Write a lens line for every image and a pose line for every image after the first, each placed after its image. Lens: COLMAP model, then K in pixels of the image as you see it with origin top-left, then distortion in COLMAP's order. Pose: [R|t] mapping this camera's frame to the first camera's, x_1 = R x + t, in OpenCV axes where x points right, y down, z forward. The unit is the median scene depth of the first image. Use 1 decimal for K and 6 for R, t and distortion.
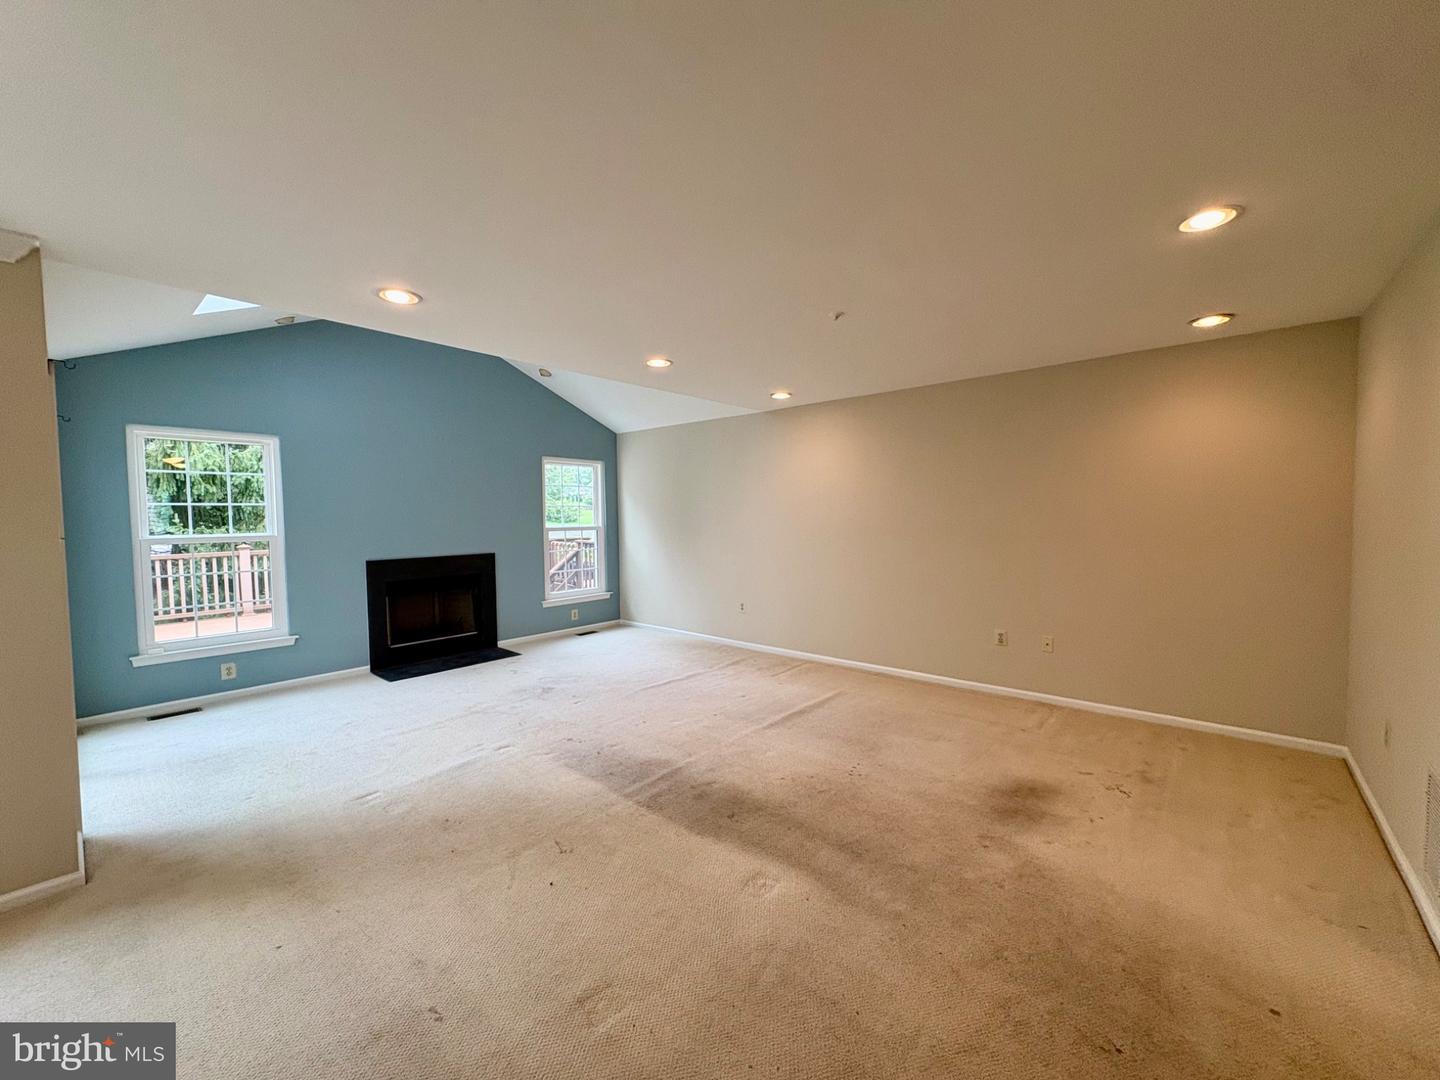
lens RADIAL K [[574.0, 0, 721.6], [0, 574.0, 538.9], [0, 0, 1]] dist [-0.000892, -0.000157]
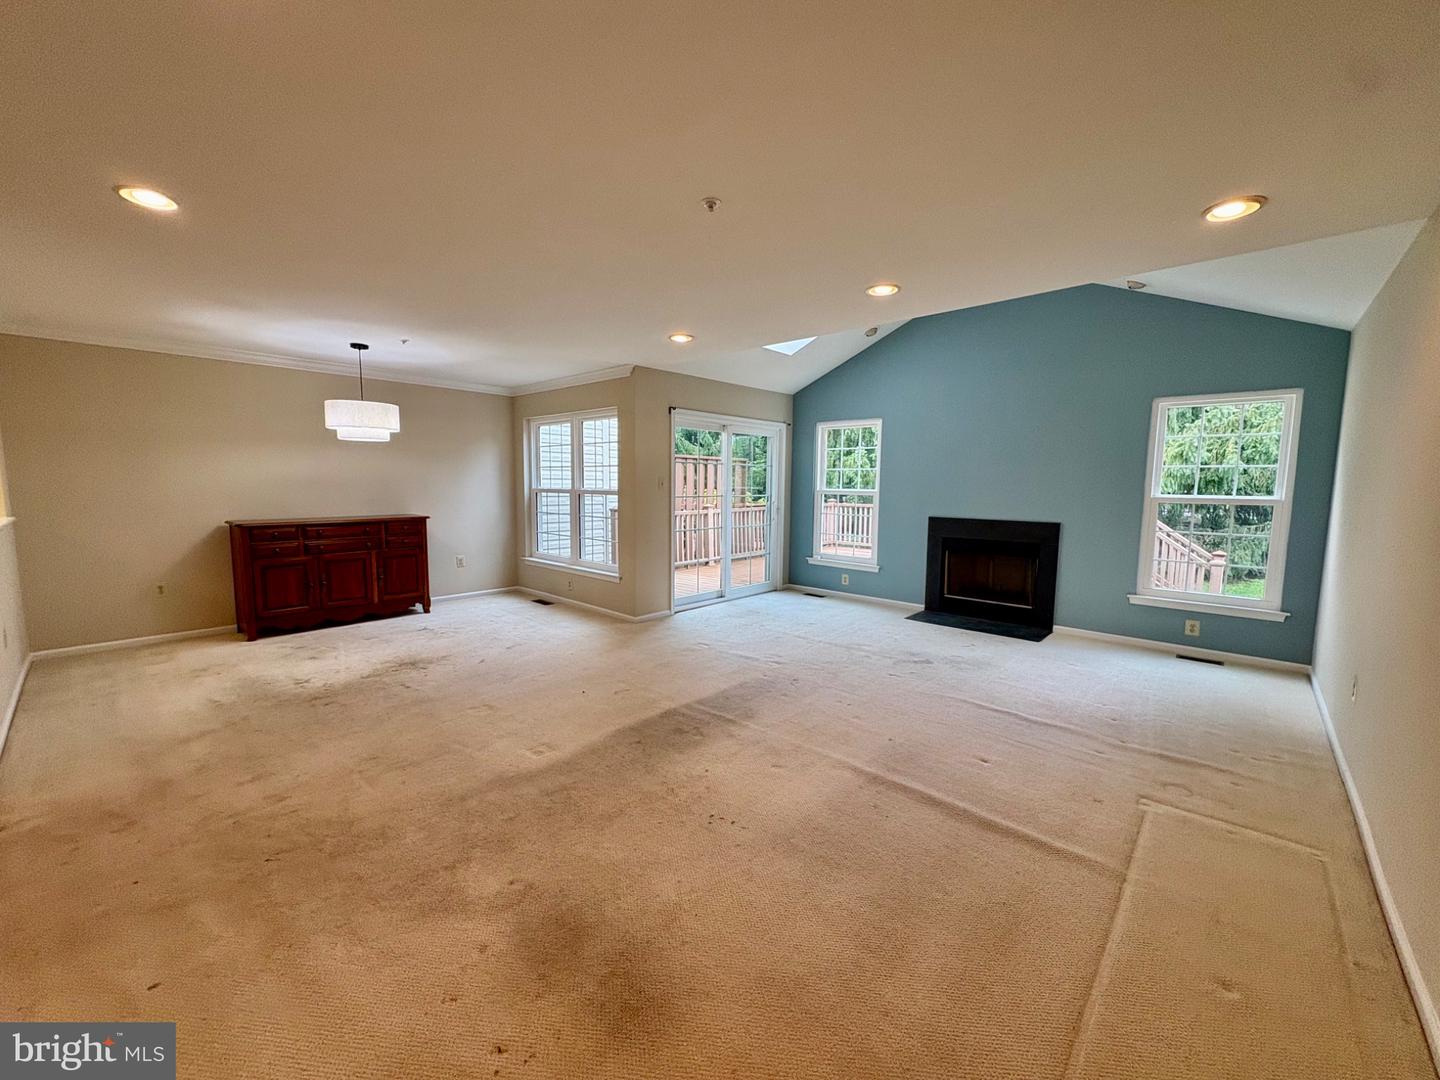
lens RADIAL K [[574.0, 0, 721.6], [0, 574.0, 538.9], [0, 0, 1]] dist [-0.000892, -0.000157]
pose [[-0.031830, 0.110541, -0.993362, 0.660732], [-0.050950, 0.992394, 0.112066, -0.031423], [0.998194, 0.054179, -0.025956, 0.706255]]
